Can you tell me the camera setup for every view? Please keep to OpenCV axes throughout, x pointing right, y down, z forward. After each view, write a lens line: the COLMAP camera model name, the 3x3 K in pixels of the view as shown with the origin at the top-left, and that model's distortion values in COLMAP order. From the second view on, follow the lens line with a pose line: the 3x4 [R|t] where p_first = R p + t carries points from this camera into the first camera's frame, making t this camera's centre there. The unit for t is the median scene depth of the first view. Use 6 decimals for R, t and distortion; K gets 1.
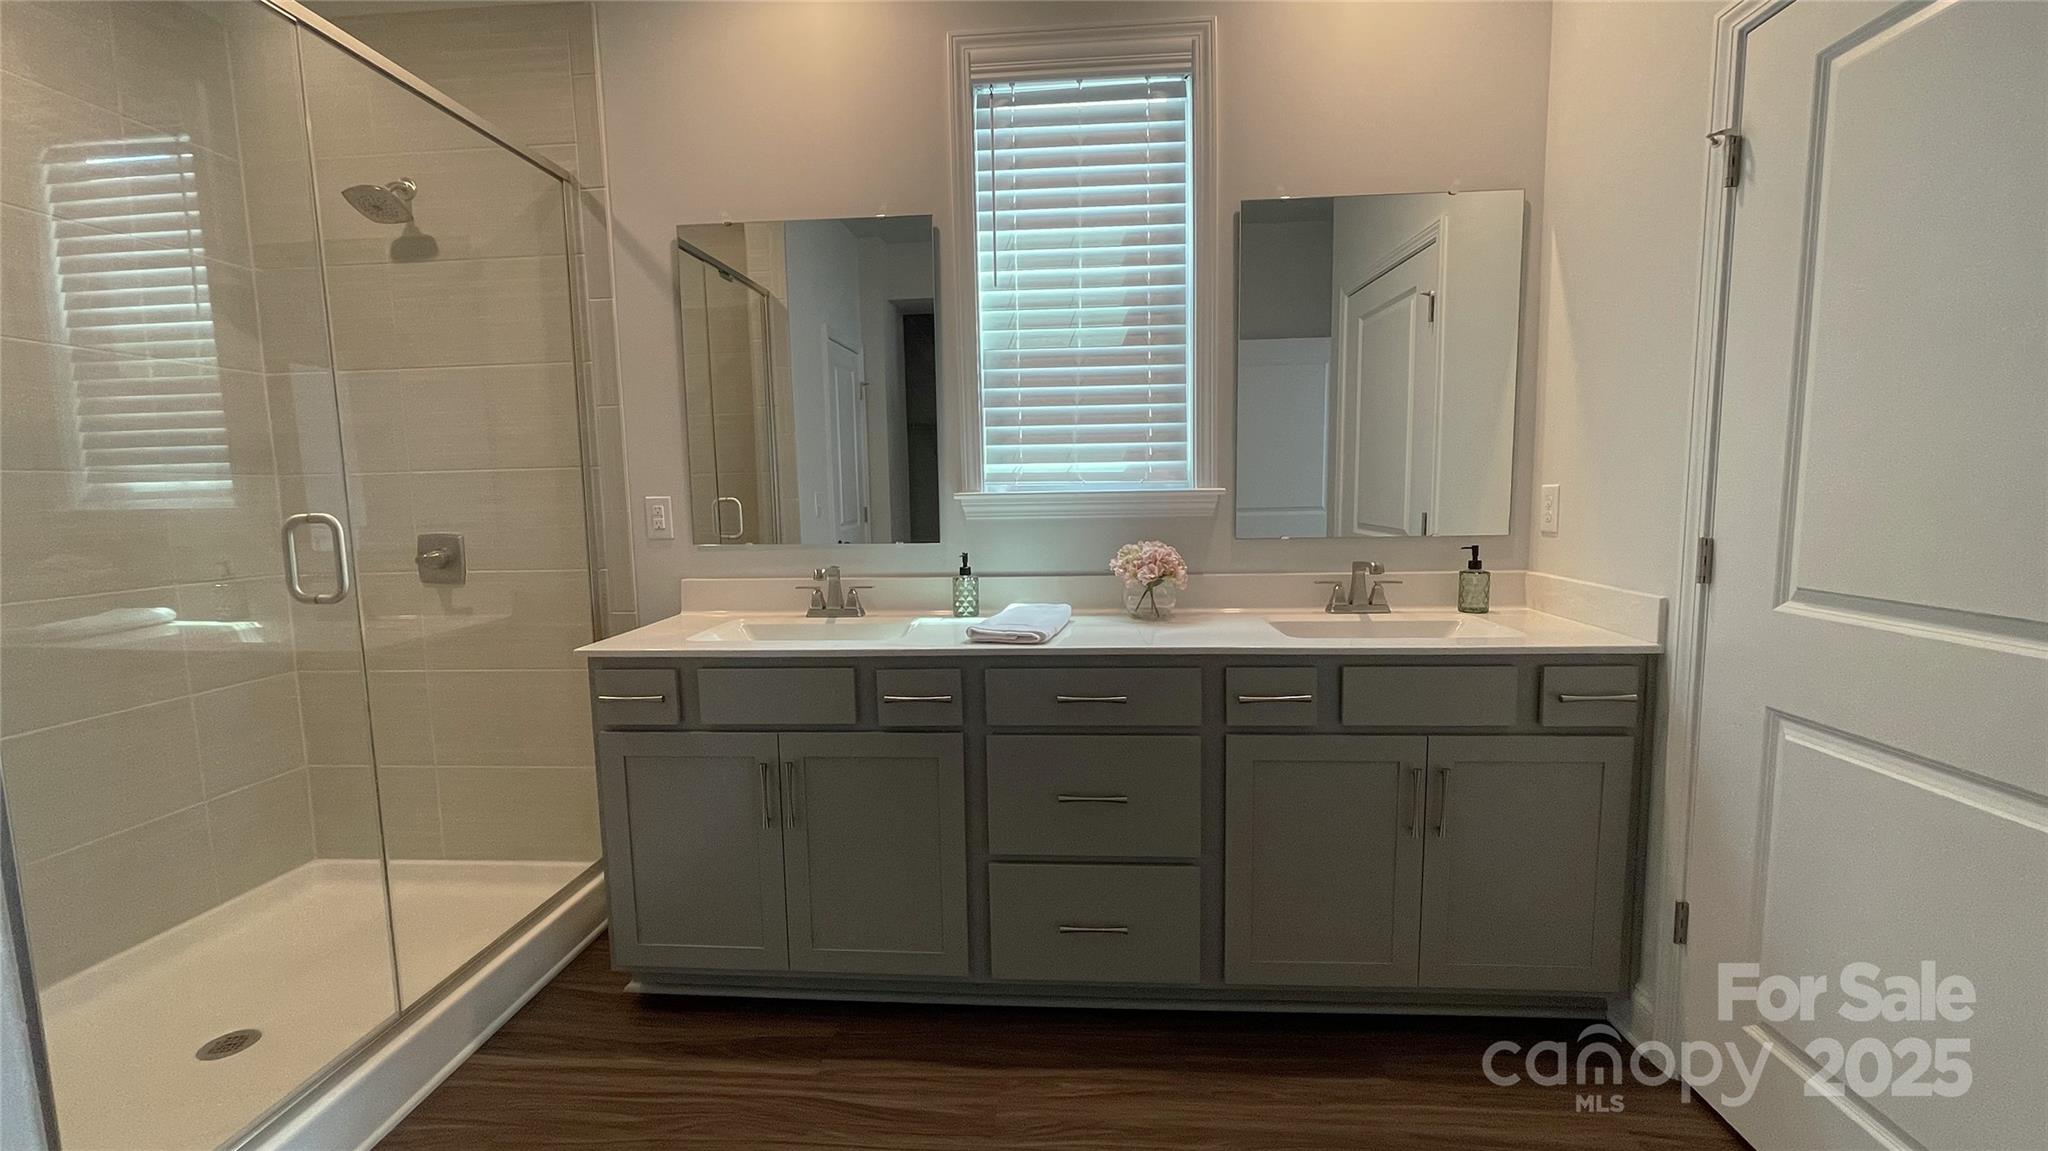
lens RADIAL K [[845.2, 0, 1024.0], [0, 845.2, 575.5], [0, 0, 1]] dist [0.002633, 0.000443]
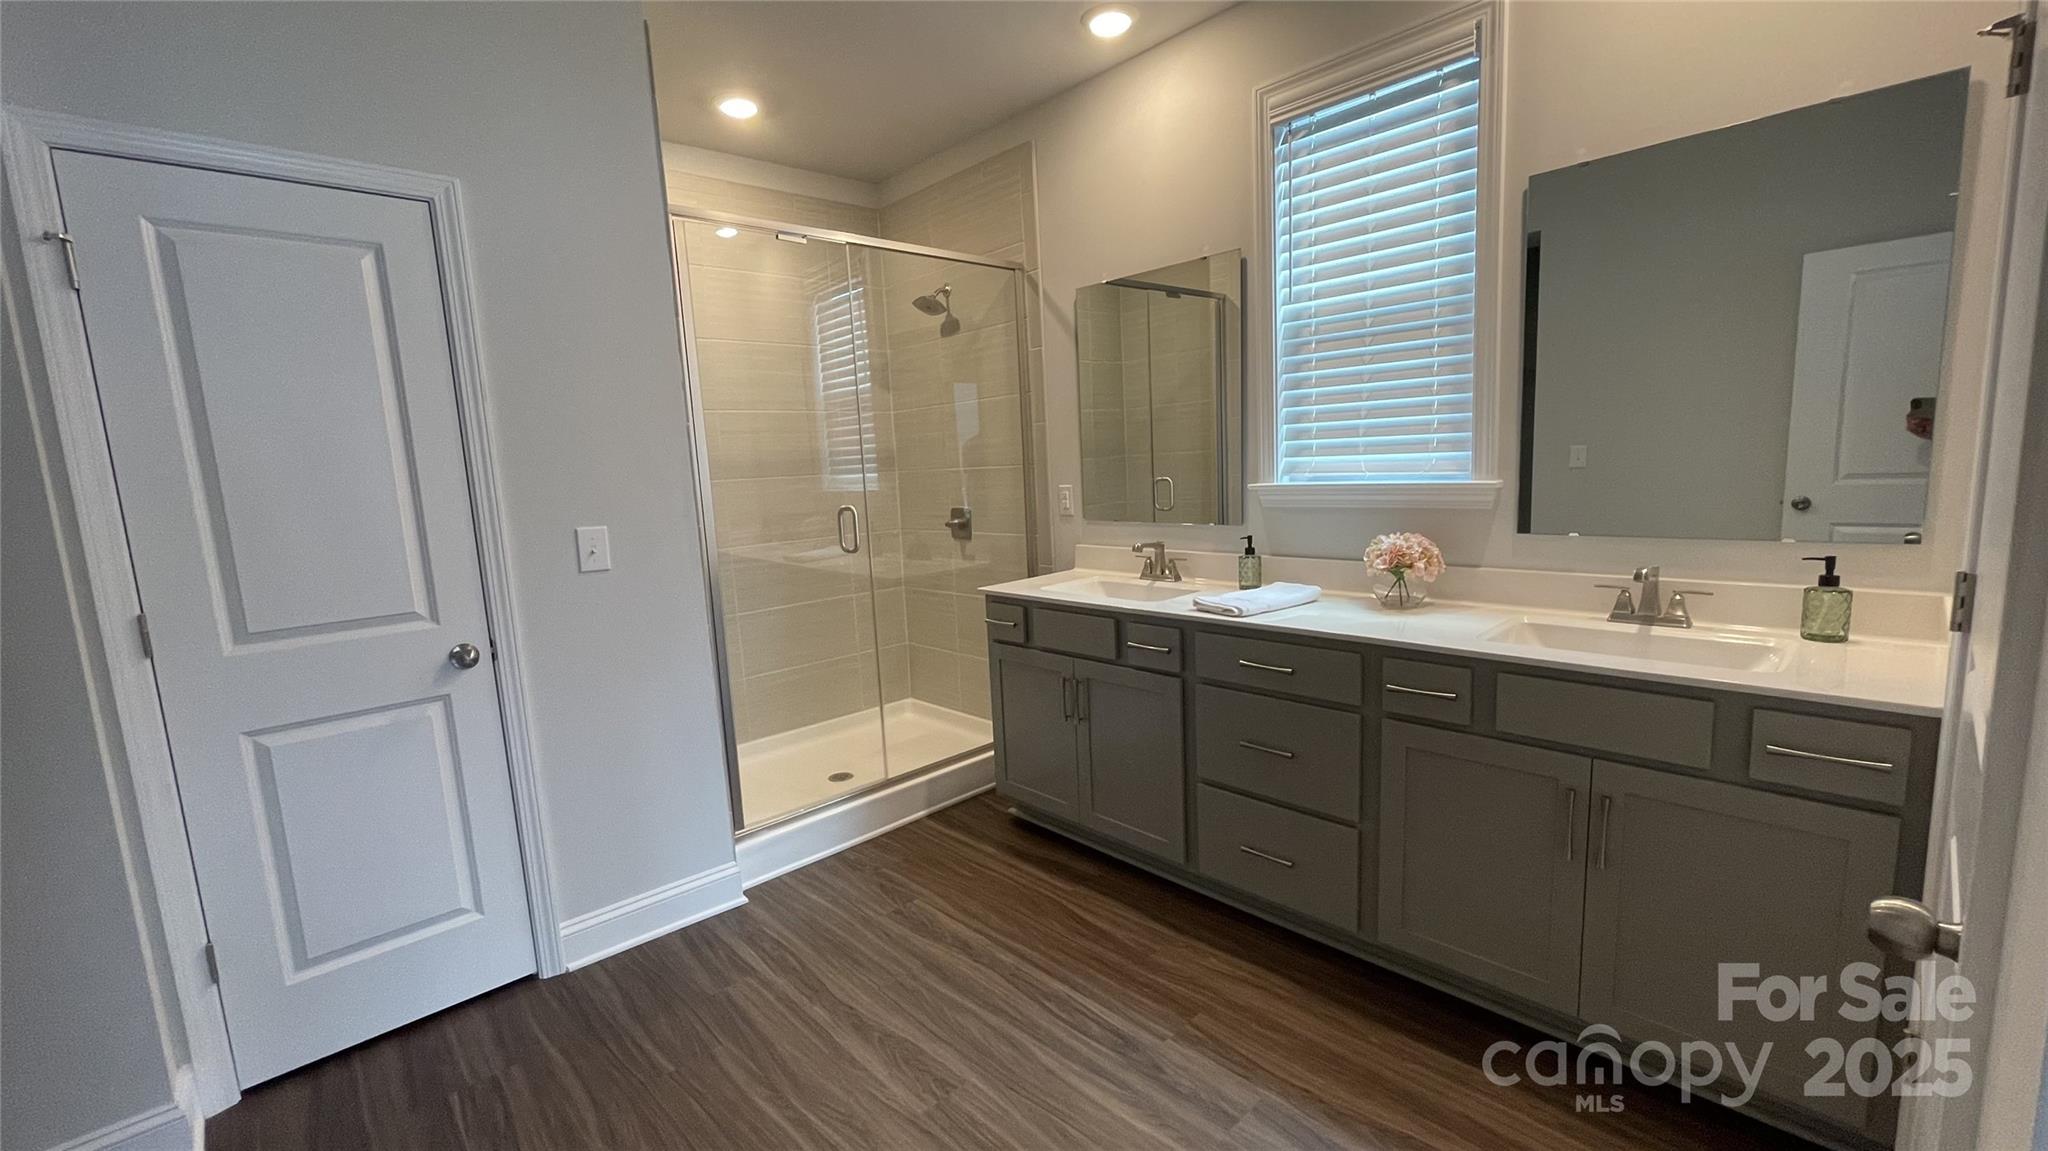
lens RADIAL K [[845.2, 0, 1024.0], [0, 845.2, 575.5], [0, 0, 1]] dist [0.002633, 0.000443]
pose [[0.735501, 0.076825, -0.673154, 0.513171], [-0.034282, 0.996498, 0.076270, -0.051895], [0.676656, -0.033020, 0.735559, -0.091652]]
